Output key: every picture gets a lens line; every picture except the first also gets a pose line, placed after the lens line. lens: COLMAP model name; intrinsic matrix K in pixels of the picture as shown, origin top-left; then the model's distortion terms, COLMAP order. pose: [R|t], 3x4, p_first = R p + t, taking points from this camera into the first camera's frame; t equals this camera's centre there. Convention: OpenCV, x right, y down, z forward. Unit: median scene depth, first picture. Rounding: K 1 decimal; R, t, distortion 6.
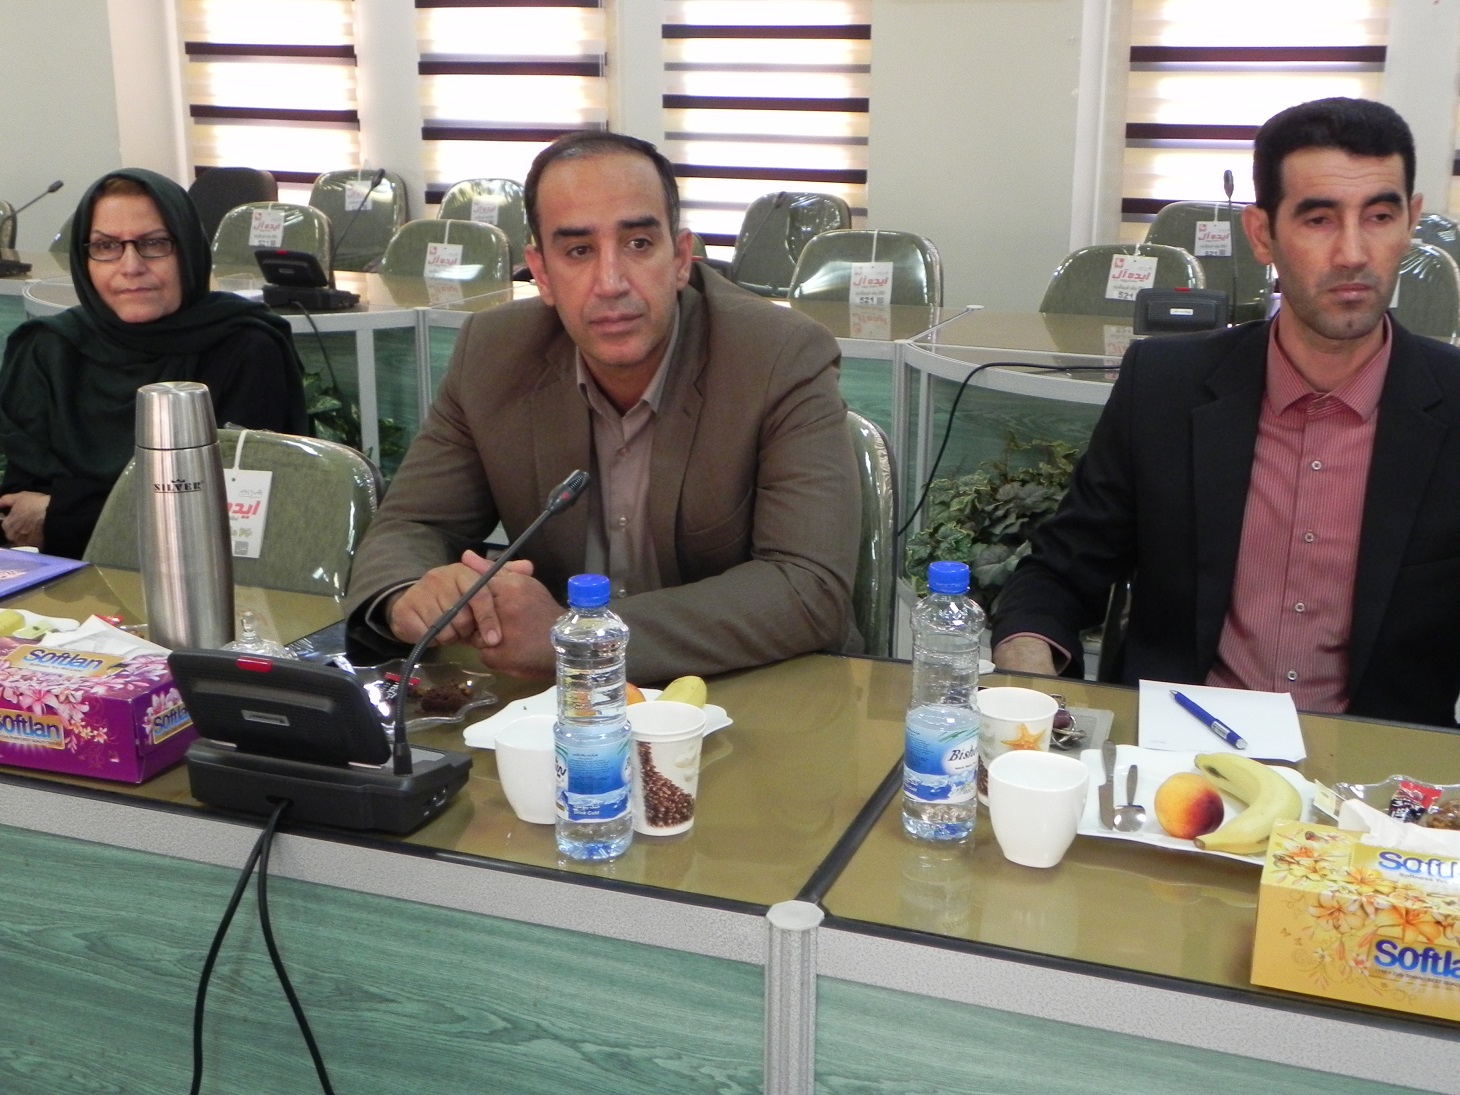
lens RADIAL K [[1722.8, 0, 730.1], [0, 1722.8, 578.2], [0, 0, 1]] dist [-0.023078, -0.041925]
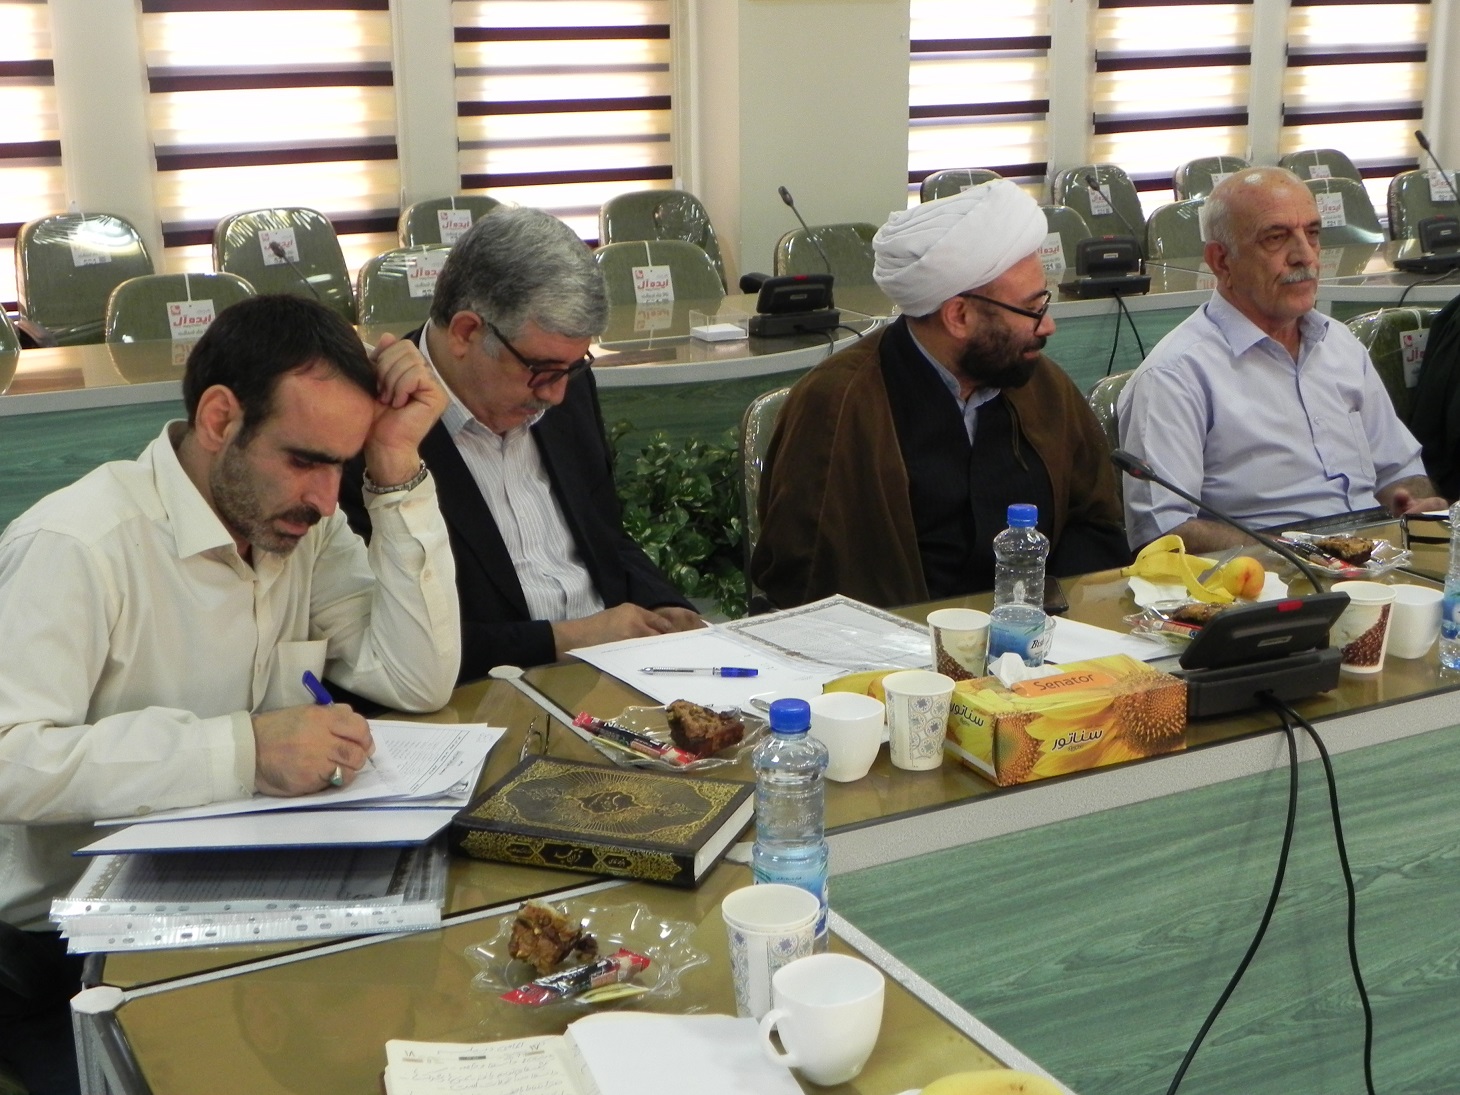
lens RADIAL K [[1982.9, 0, 730.0], [0, 1982.9, 547.5], [0, 0, 1]] dist [-0.120823, 0.108436]
pose [[0.672213, -0.196628, 0.713770, -0.748956], [0.233821, 0.971128, 0.047317, -0.066740], [-0.702465, 0.135087, 0.698780, 0.198442]]
